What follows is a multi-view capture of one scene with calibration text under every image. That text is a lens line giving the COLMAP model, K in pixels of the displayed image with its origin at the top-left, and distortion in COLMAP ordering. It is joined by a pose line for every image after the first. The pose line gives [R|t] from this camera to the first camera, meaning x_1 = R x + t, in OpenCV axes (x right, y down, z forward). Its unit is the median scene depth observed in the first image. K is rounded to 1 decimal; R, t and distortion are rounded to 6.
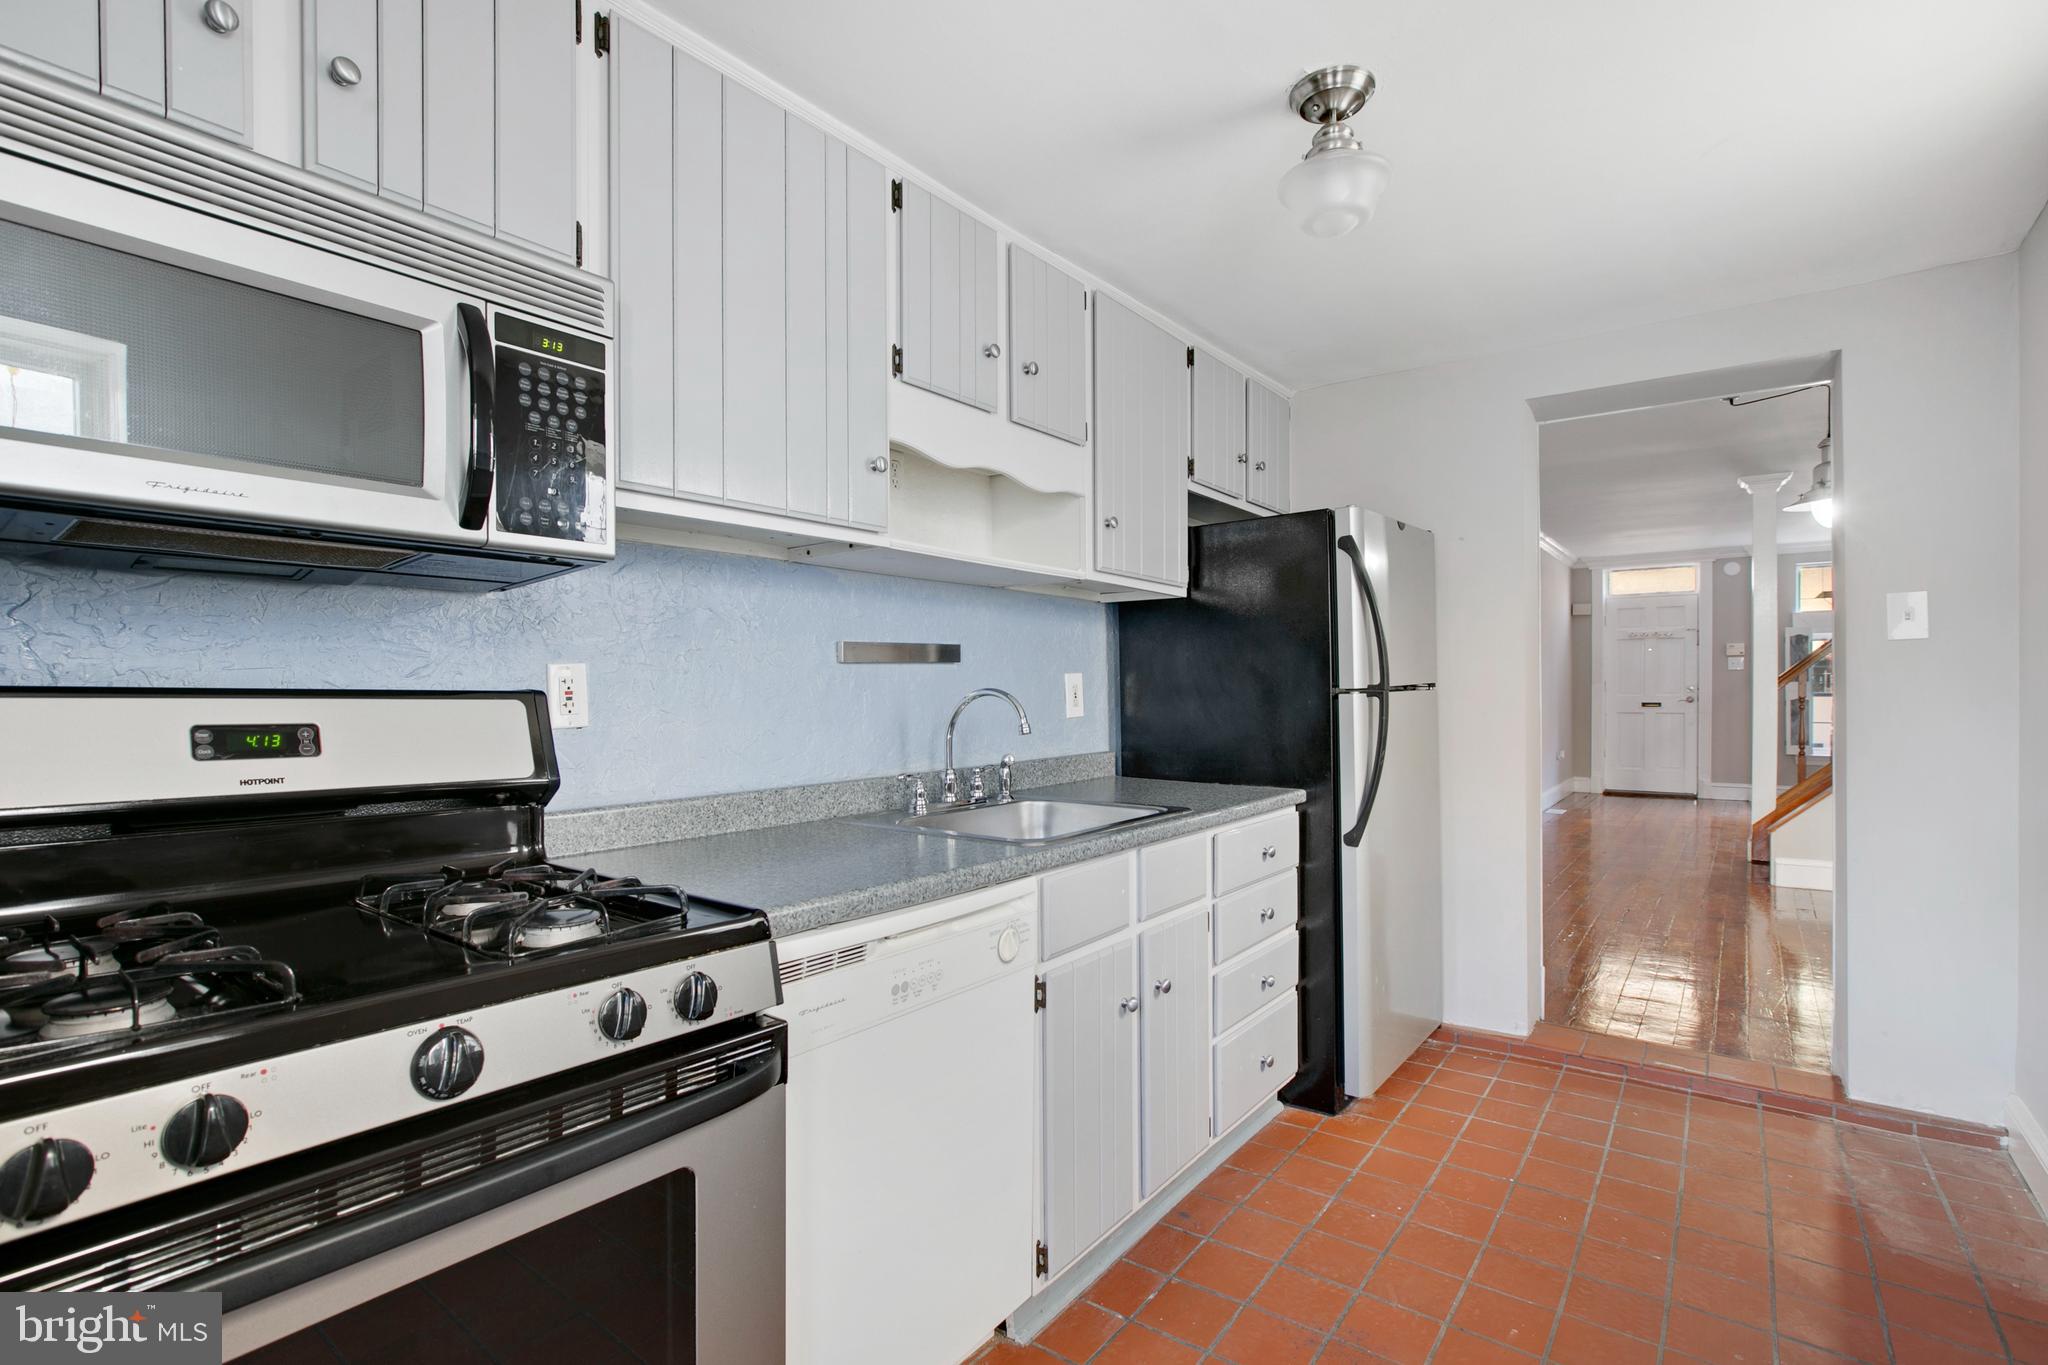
lens RADIAL K [[957.7, 0, 1008.4], [0, 957.7, 695.7], [0, 0, 1]] dist [-0.040832, 0.017648]
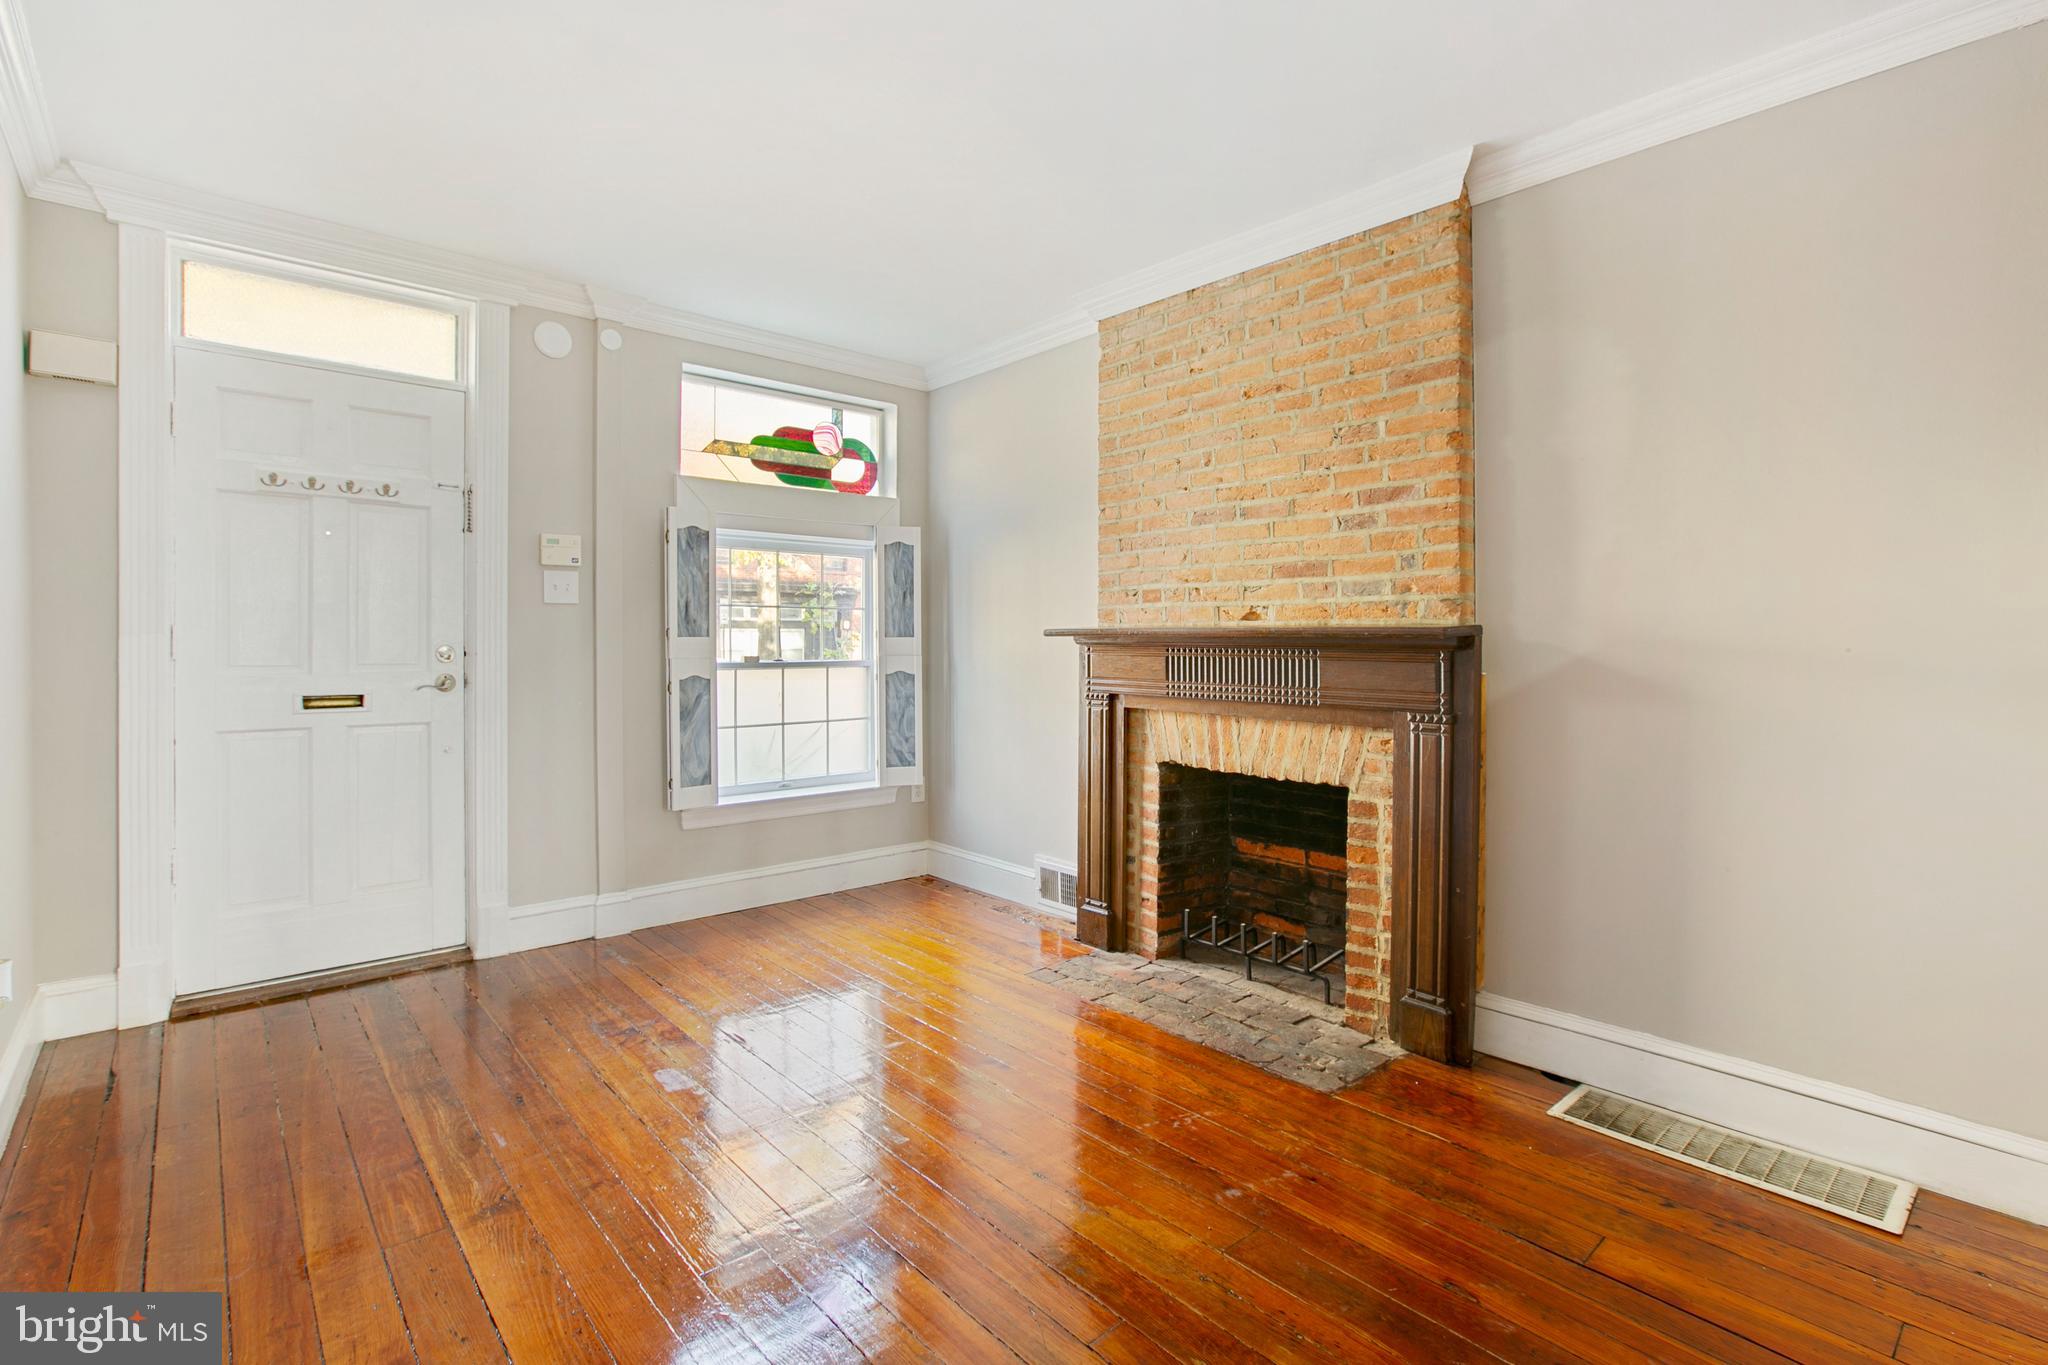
lens RADIAL K [[957.7, 0, 1032.8], [0, 957.7, 647.6], [0, 0, 1]] dist [-0.040832, 0.017648]
pose [[0.166752, -0.004558, 0.985988, 2.854570], [0.001027, 0.999990, 0.004449, -0.072421], [-0.985998, 0.000271, 0.166755, 5.031655]]
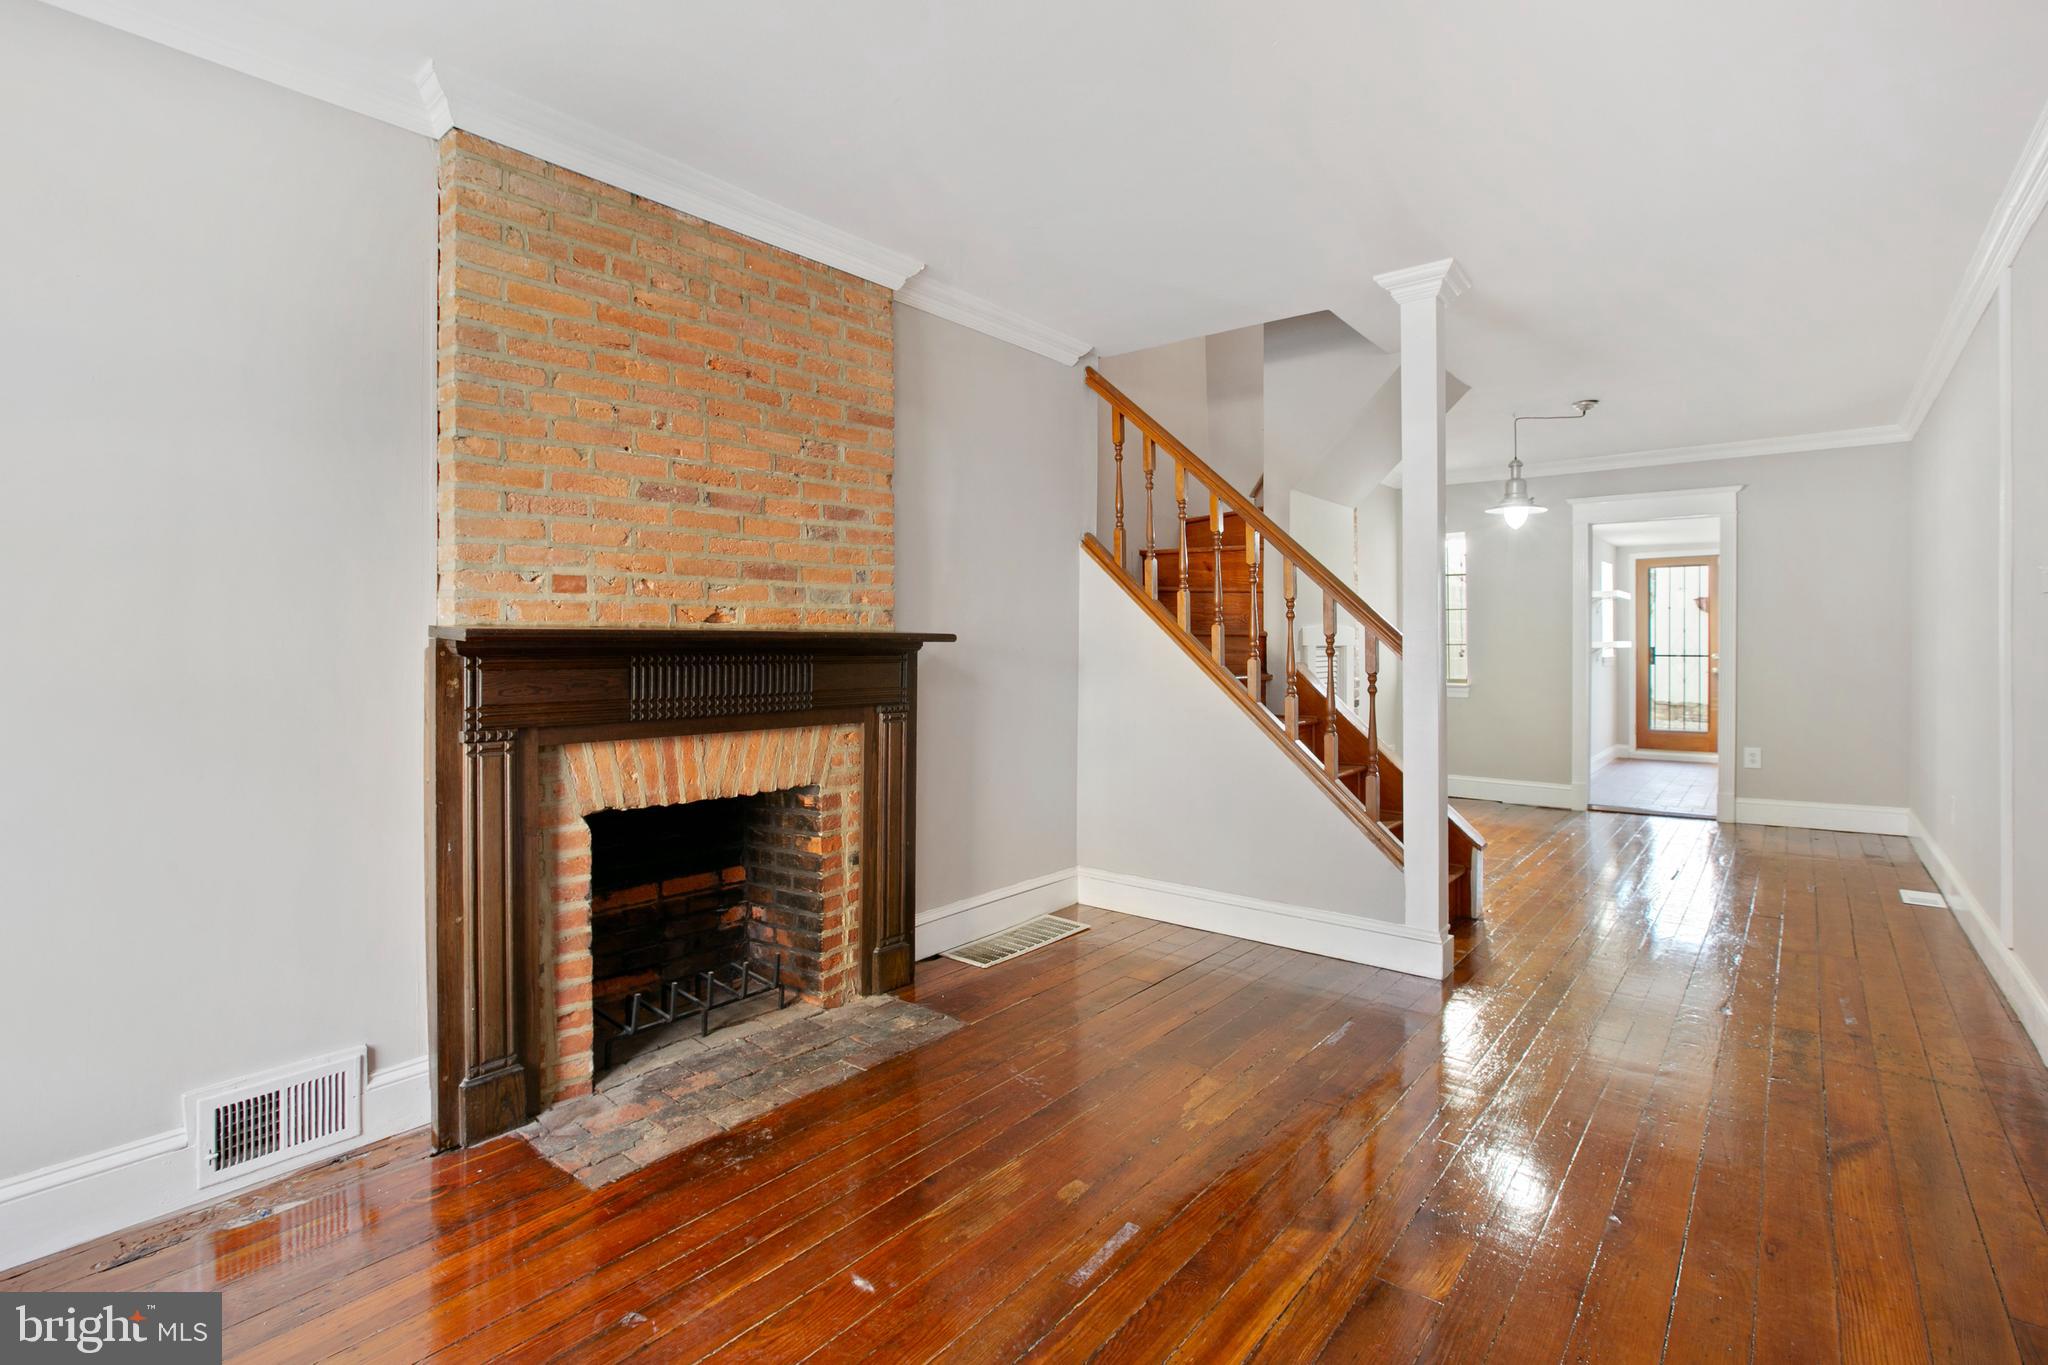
lens RADIAL K [[957.7, 0, 1008.2], [0, 957.7, 640.8], [0, 0, 1]] dist [-0.040832, 0.017648]
pose [[-0.999479, 0.004672, 0.031940, 4.565103], [0.004765, 0.999985, 0.002841, -0.091646], [-0.031926, 0.002991, -0.999486, 6.938289]]
